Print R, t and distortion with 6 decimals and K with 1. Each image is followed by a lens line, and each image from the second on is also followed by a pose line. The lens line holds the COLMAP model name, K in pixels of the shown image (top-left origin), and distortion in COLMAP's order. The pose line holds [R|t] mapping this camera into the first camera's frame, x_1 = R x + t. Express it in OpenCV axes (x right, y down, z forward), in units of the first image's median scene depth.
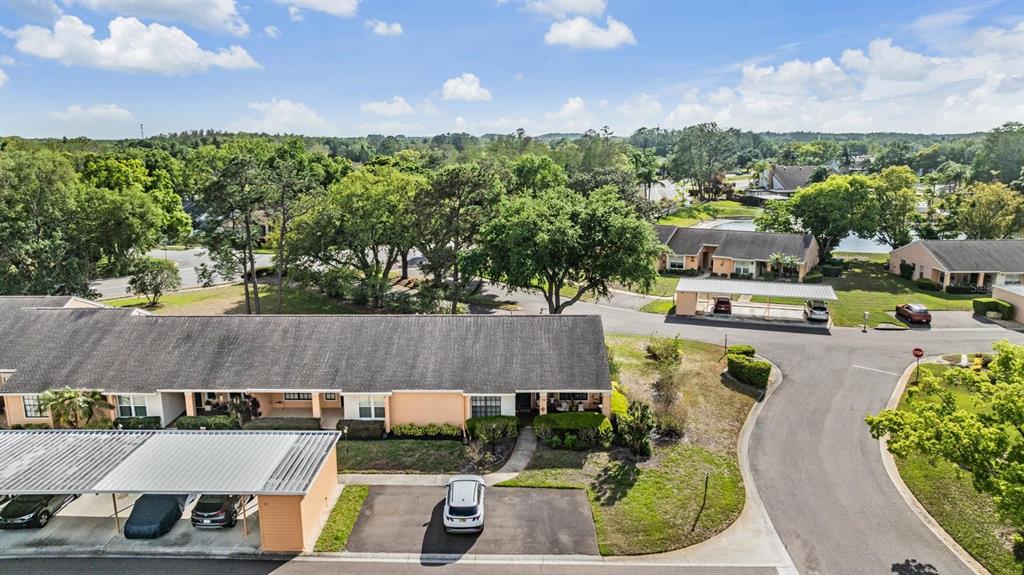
lens RADIAL K [[716.3, 0, 512.0], [0, 716.3, 287.5], [0, 0, 1]] dist [-0.025587, 0.002294]
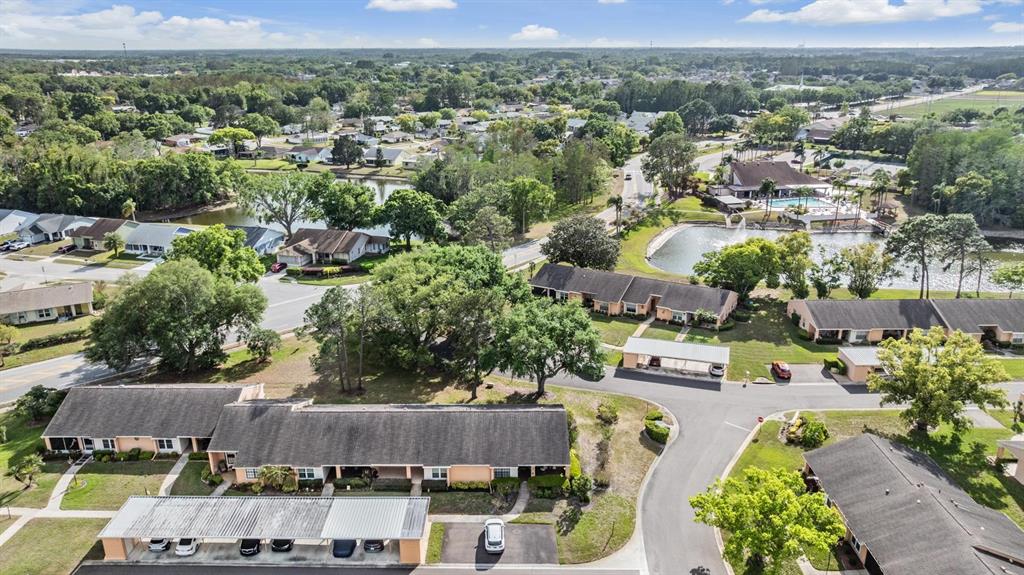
lens RADIAL K [[716.3, 0, 512.0], [0, 716.3, 287.5], [0, 0, 1]] dist [-0.025587, 0.002294]
pose [[0.999906, -0.002824, 0.013388, -0.033683], [0.001198, 0.992779, 0.119950, -0.527264], [-0.013630, -0.119923, 0.992690, -0.767668]]
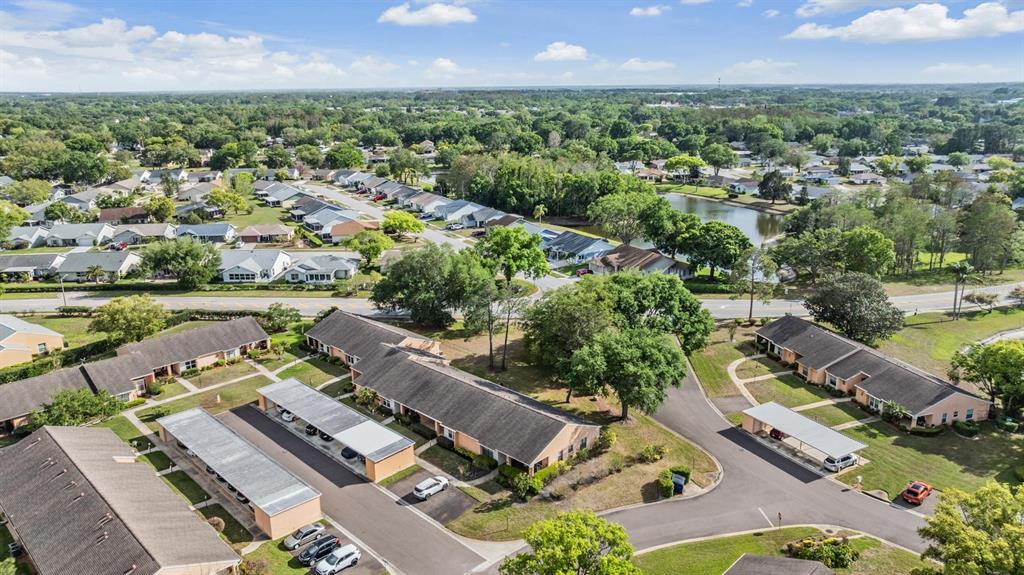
lens RADIAL K [[716.3, 0, 512.0], [0, 716.3, 287.5], [0, 0, 1]] dist [-0.025587, 0.002294]
pose [[0.721440, 0.184260, -0.667513, 1.340108], [-0.132702, 0.982871, 0.127888, -0.590945], [0.679643, -0.003683, 0.733534, -0.497141]]
